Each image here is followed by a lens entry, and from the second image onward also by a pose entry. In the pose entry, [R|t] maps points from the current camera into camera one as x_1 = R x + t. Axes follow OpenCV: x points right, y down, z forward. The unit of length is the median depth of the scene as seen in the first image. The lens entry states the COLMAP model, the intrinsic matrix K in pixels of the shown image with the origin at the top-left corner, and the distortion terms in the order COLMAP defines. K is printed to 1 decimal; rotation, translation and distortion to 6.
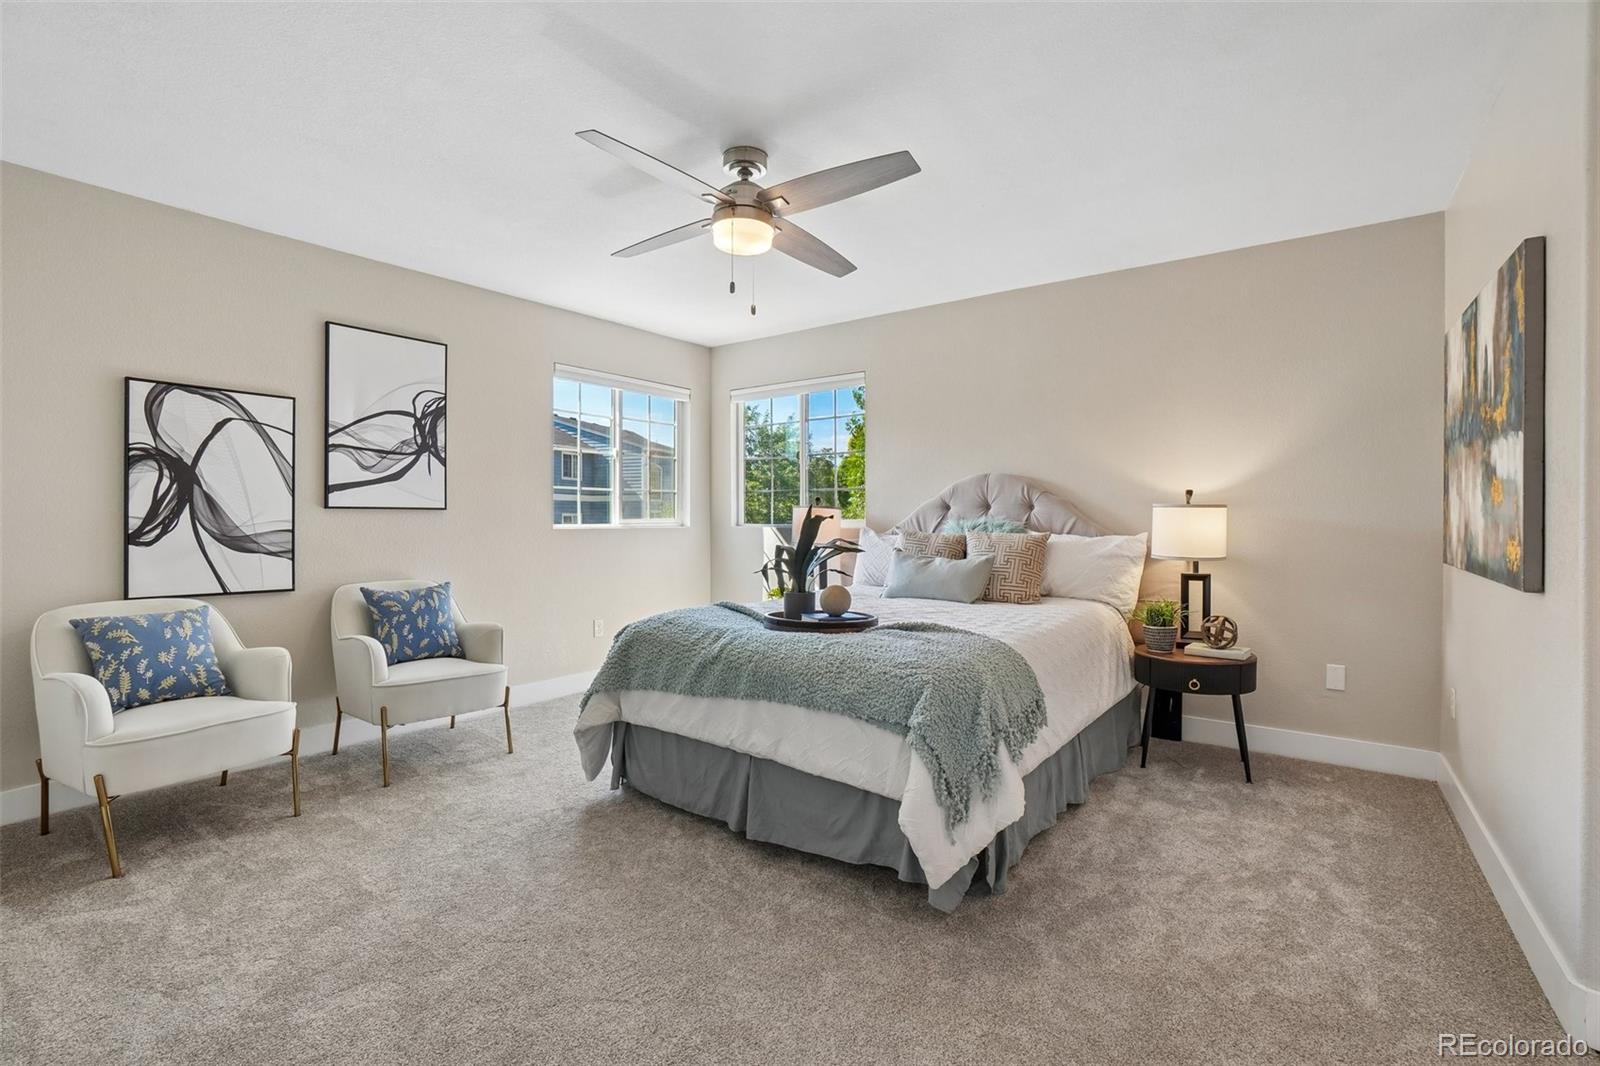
lens RADIAL K [[715.2, 0, 808.0], [0, 715.2, 528.5], [0, 0, 1]] dist [-0.047951, 0.011453]
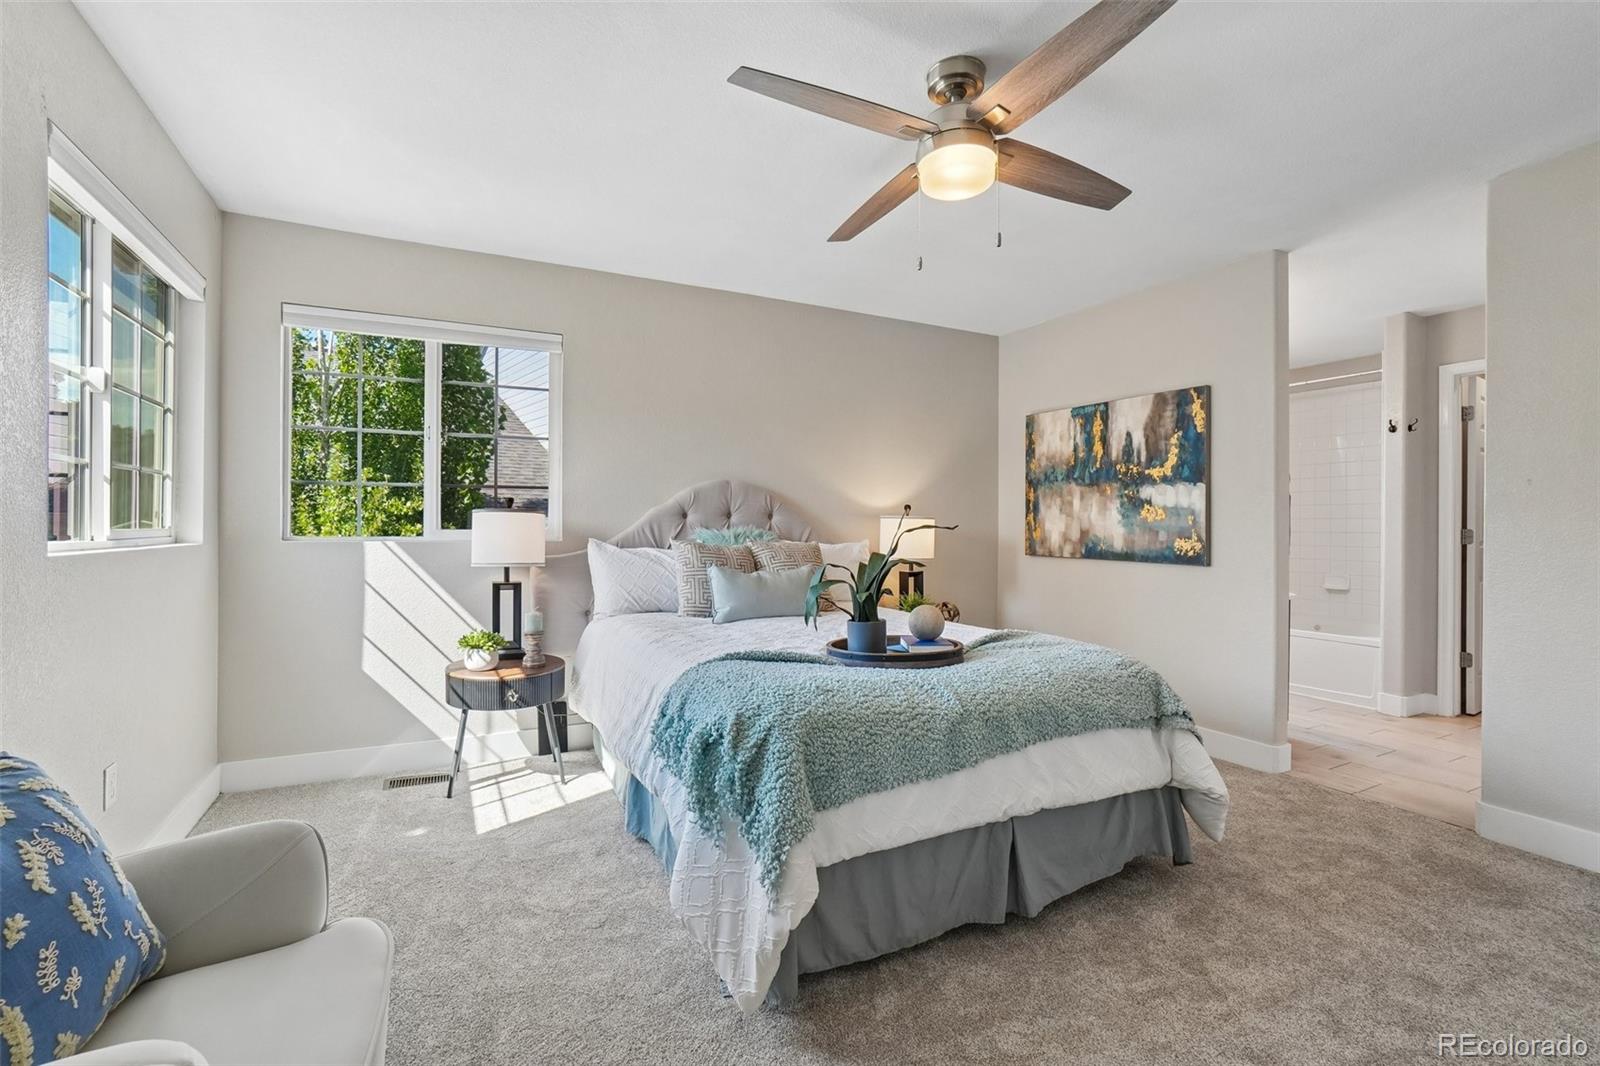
lens RADIAL K [[715.2, 0, 788.4], [0, 715.2, 524.9], [0, 0, 1]] dist [-0.047951, 0.011453]
pose [[0.436111, 0.004847, 0.899880, -0.570887], [0.012282, 0.999860, -0.011338, -0.006838], [-0.899809, 0.015997, 0.435991, 0.539229]]
